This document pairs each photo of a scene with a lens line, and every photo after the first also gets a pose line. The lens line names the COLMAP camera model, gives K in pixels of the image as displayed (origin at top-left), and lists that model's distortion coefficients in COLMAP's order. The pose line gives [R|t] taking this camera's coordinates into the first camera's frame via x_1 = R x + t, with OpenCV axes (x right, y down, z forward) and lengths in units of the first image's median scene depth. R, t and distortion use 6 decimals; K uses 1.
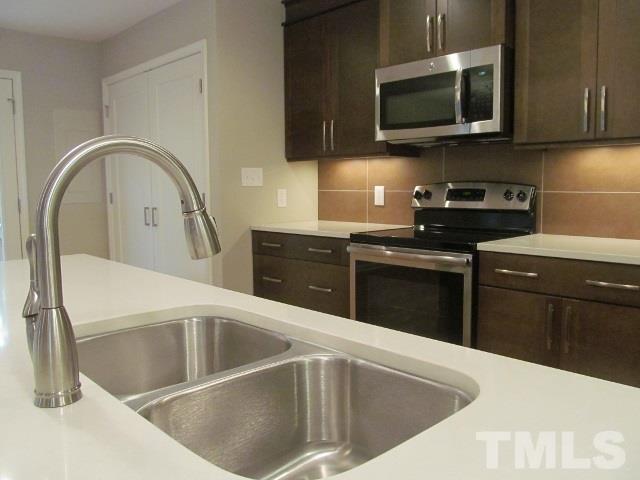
lens RADIAL K [[534.8, 0, 321.4], [0, 534.8, 235.4], [0, 0, 1]] dist [-0.050430, 0.007006]
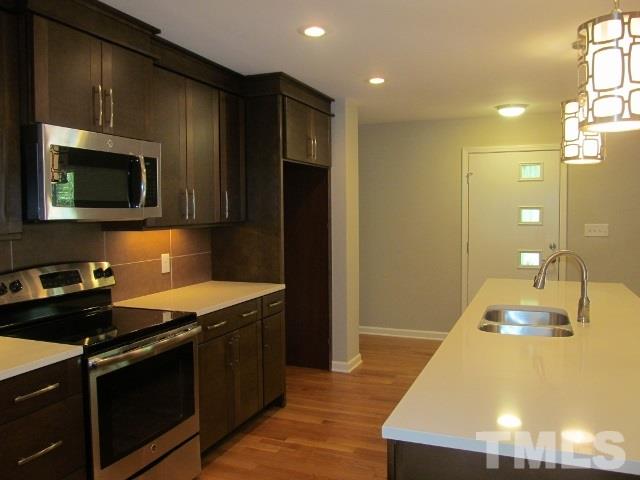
lens RADIAL K [[534.8, 0, 317.9], [0, 534.8, 239.8], [0, 0, 1]] dist [-0.050430, 0.007006]
pose [[-0.405791, -0.035423, 0.913279, -0.729813], [0.105852, 0.990703, 0.085458, -0.175514], [-0.907816, 0.131350, -0.398268, 0.973079]]
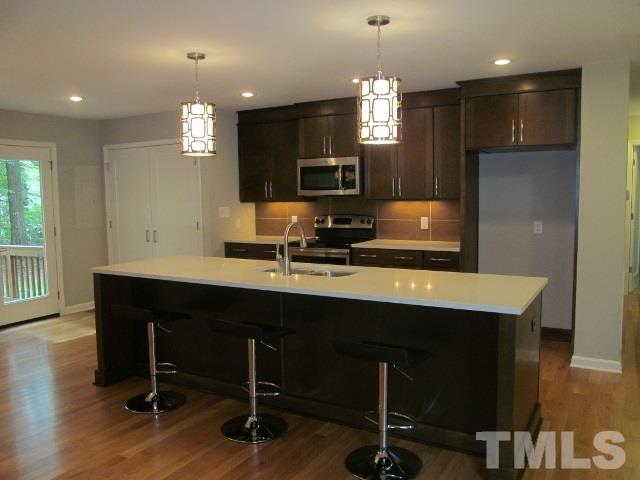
lens RADIAL K [[534.8, 0, 320.1], [0, 534.8, 237.8], [0, 0, 1]] dist [-0.050430, 0.007006]
pose [[0.960975, -0.029587, 0.275048, -0.378592], [0.033718, 0.999378, -0.010303, 0.005055], [-0.274572, 0.019175, 0.961375, -0.949569]]
